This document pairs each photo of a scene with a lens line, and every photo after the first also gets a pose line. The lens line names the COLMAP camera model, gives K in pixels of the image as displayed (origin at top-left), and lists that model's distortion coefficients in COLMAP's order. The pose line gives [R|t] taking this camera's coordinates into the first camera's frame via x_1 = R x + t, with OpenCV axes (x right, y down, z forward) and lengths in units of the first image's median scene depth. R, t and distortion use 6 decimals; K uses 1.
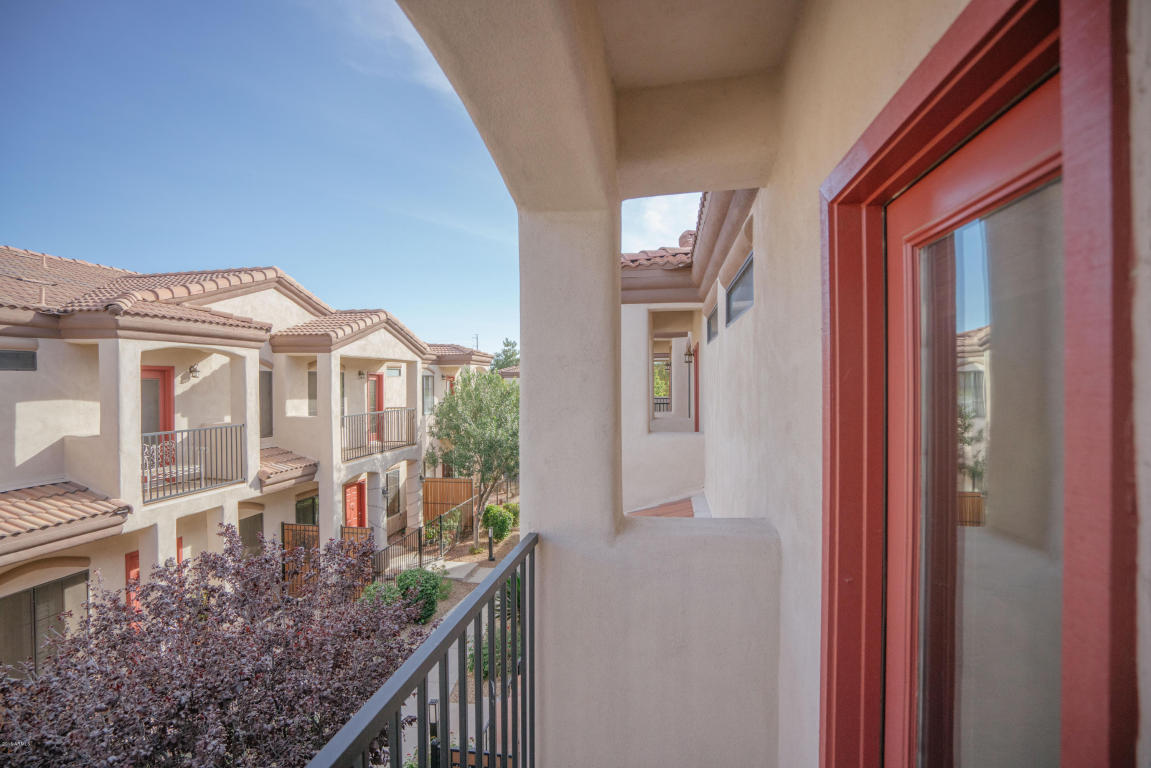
lens RADIAL K [[538.6, 0, 579.0], [0, 538.6, 382.8], [0, 0, 1]] dist [-0.050330, 0.017936]
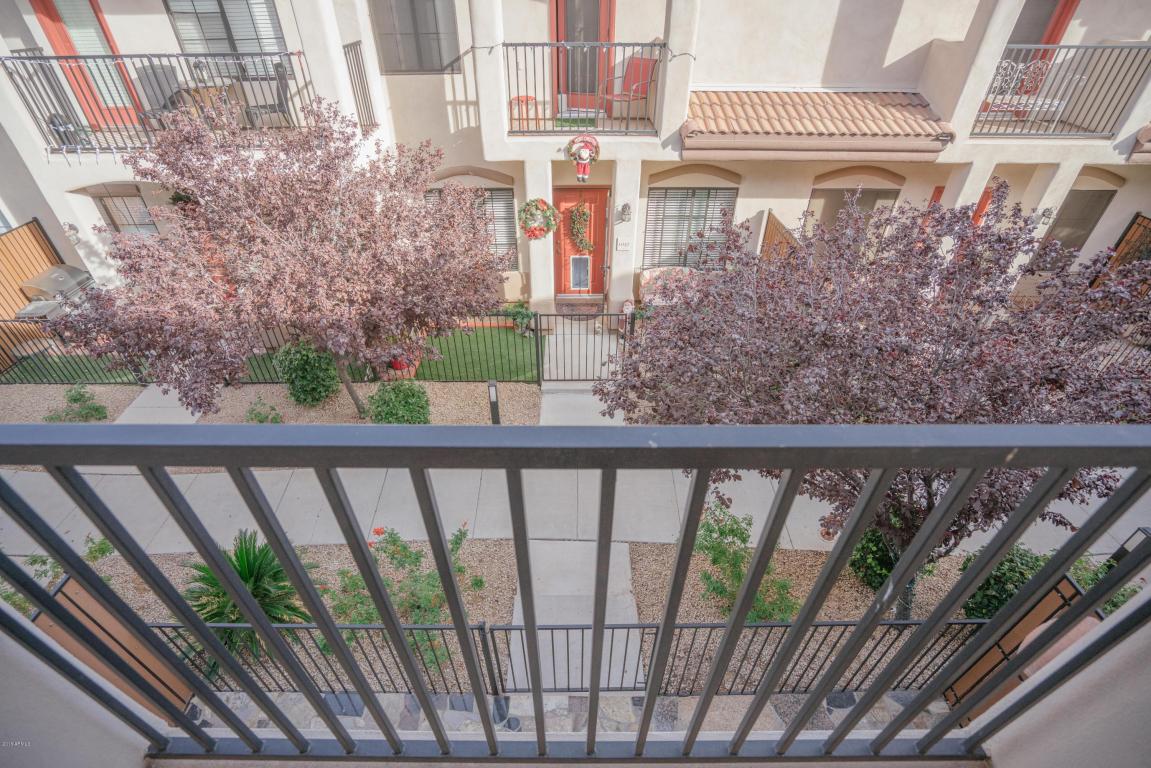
lens RADIAL K [[538.6, 0, 572.2], [0, 538.6, 387.5], [0, 0, 1]] dist [-0.050330, 0.017936]
pose [[0.163299, 0.617195, -0.769678, 0.028314], [0.004301, 0.779698, 0.626142, -0.000155], [0.986567, -0.105558, 0.124669, 0.166770]]
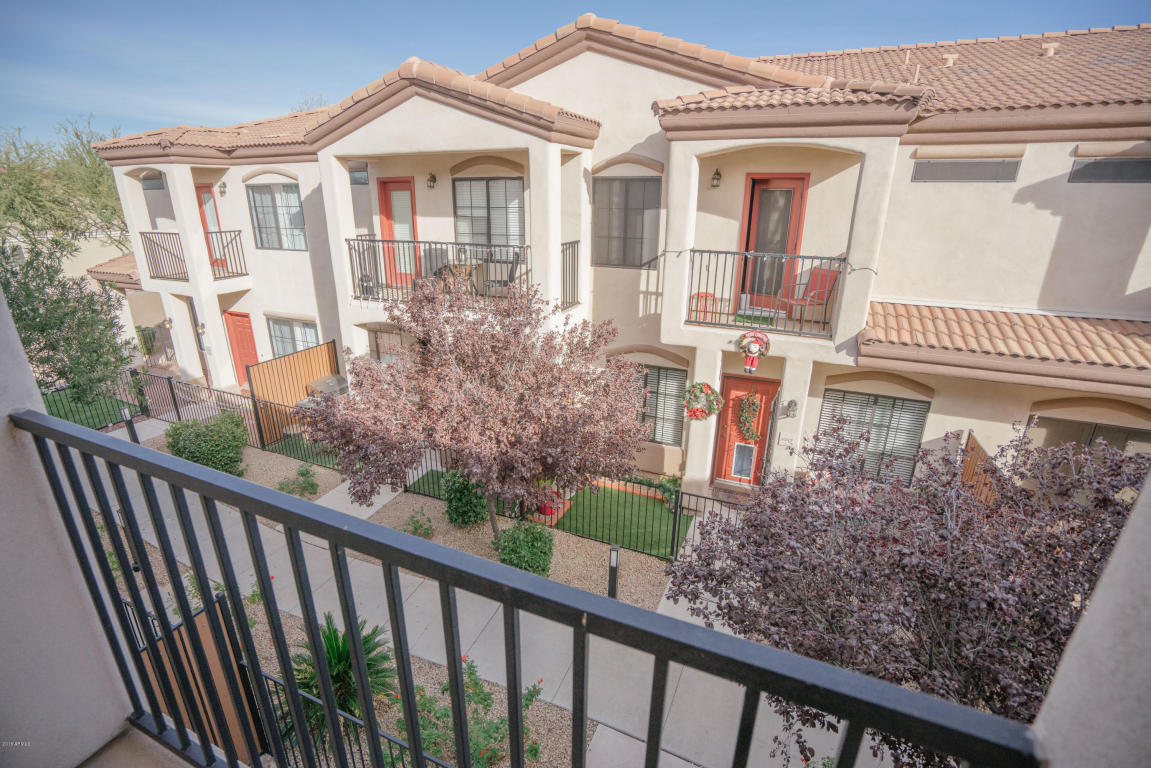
lens RADIAL K [[538.6, 0, 574.6], [0, 538.6, 393.9], [0, 0, 1]] dist [-0.050330, 0.017936]
pose [[-0.253194, 0.344435, -0.904023, 0.042718], [0.001090, 0.934573, 0.355770, -0.001265], [0.967415, 0.089094, -0.237004, 0.239234]]
